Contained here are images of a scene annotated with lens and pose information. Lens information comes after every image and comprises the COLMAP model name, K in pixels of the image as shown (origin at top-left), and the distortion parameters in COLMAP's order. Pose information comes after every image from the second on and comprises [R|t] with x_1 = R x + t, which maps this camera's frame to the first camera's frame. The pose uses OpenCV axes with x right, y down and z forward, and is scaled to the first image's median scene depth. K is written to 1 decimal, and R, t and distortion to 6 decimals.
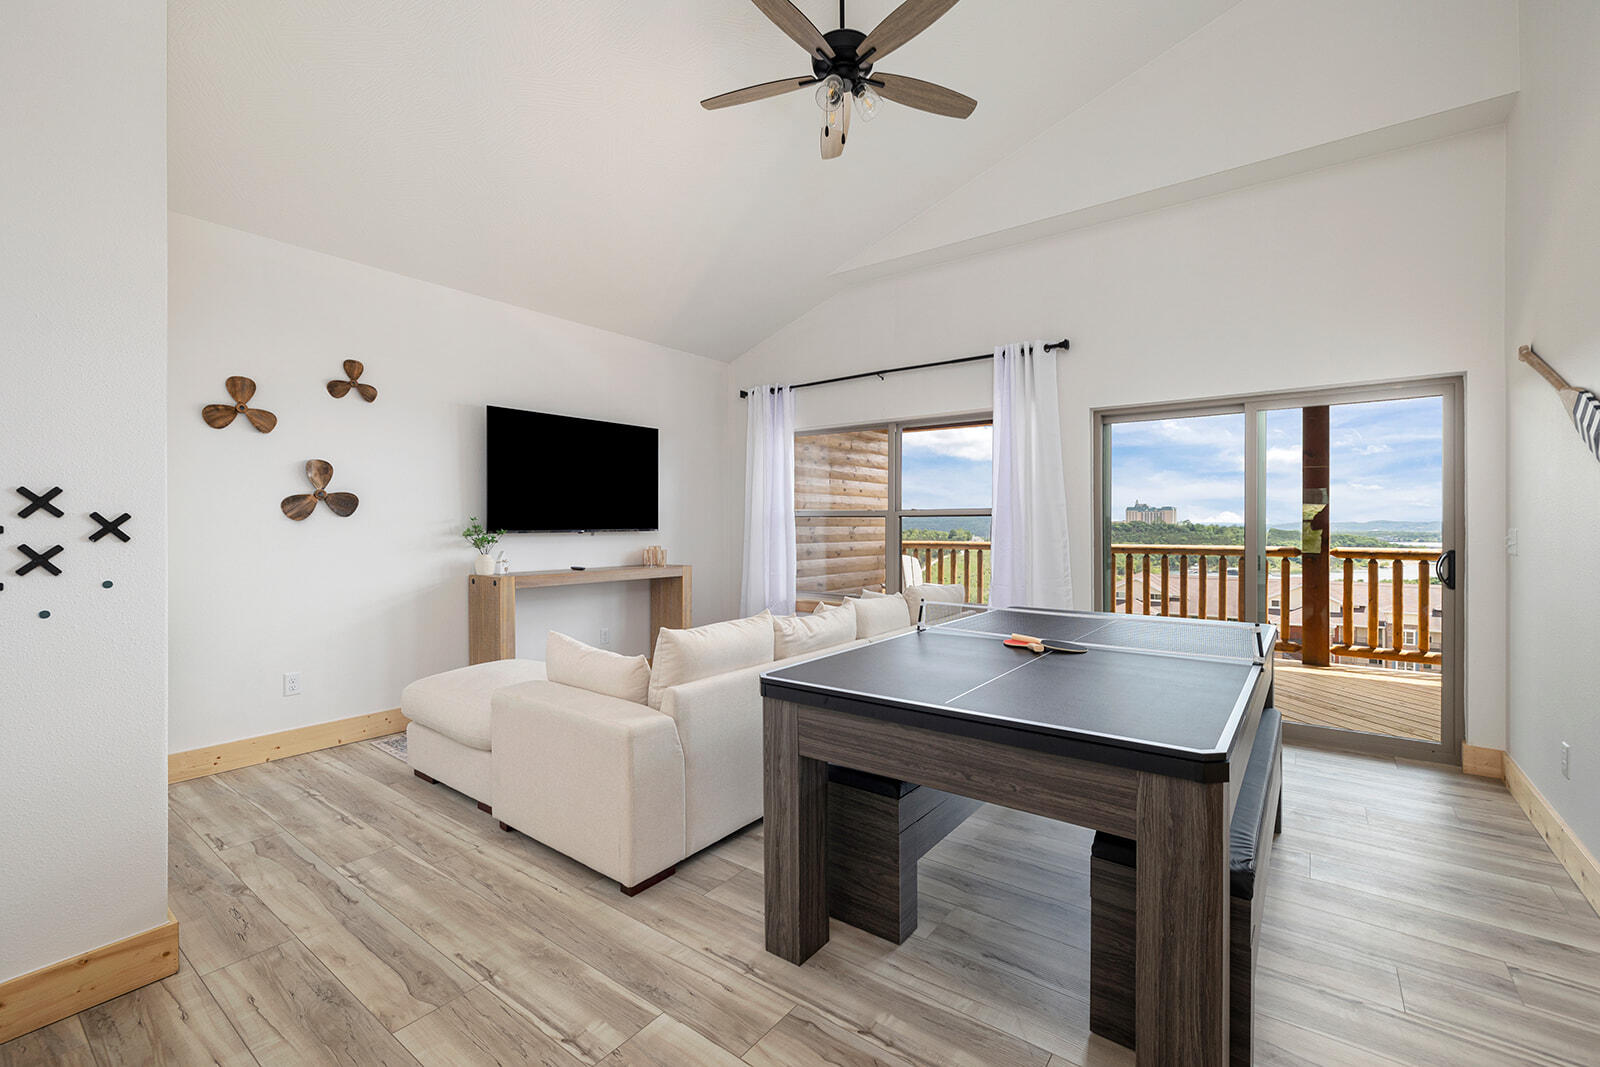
lens RADIAL K [[688.6, 0, 797.8], [0, 688.6, 526.0], [0, 0, 1]] dist [0.002747, 0.001200]
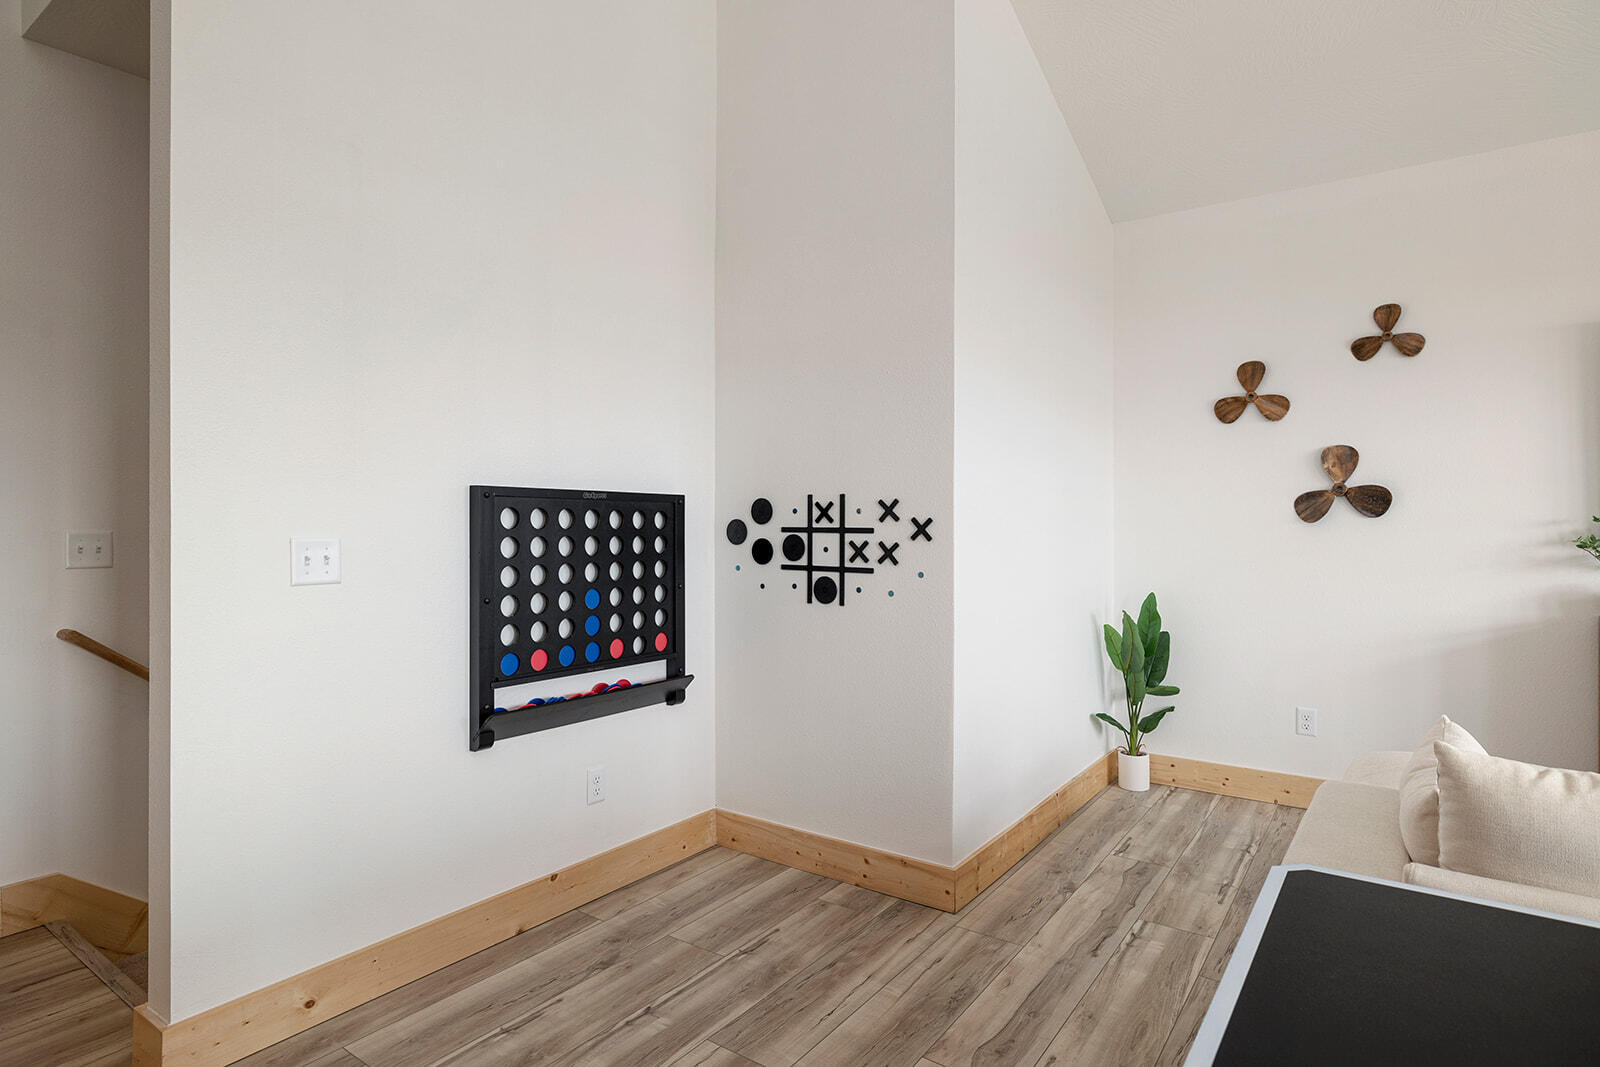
lens RADIAL K [[855.8, 0, 798.0], [0, 855.8, 535.9], [0, 0, 1]] dist [0.004791, 0.000051]
pose [[0.015576, 0.011349, -0.999814, 0.355686], [-0.003878, 0.999929, 0.011290, -0.001797], [0.999871, 0.003701, 0.015619, 0.482019]]
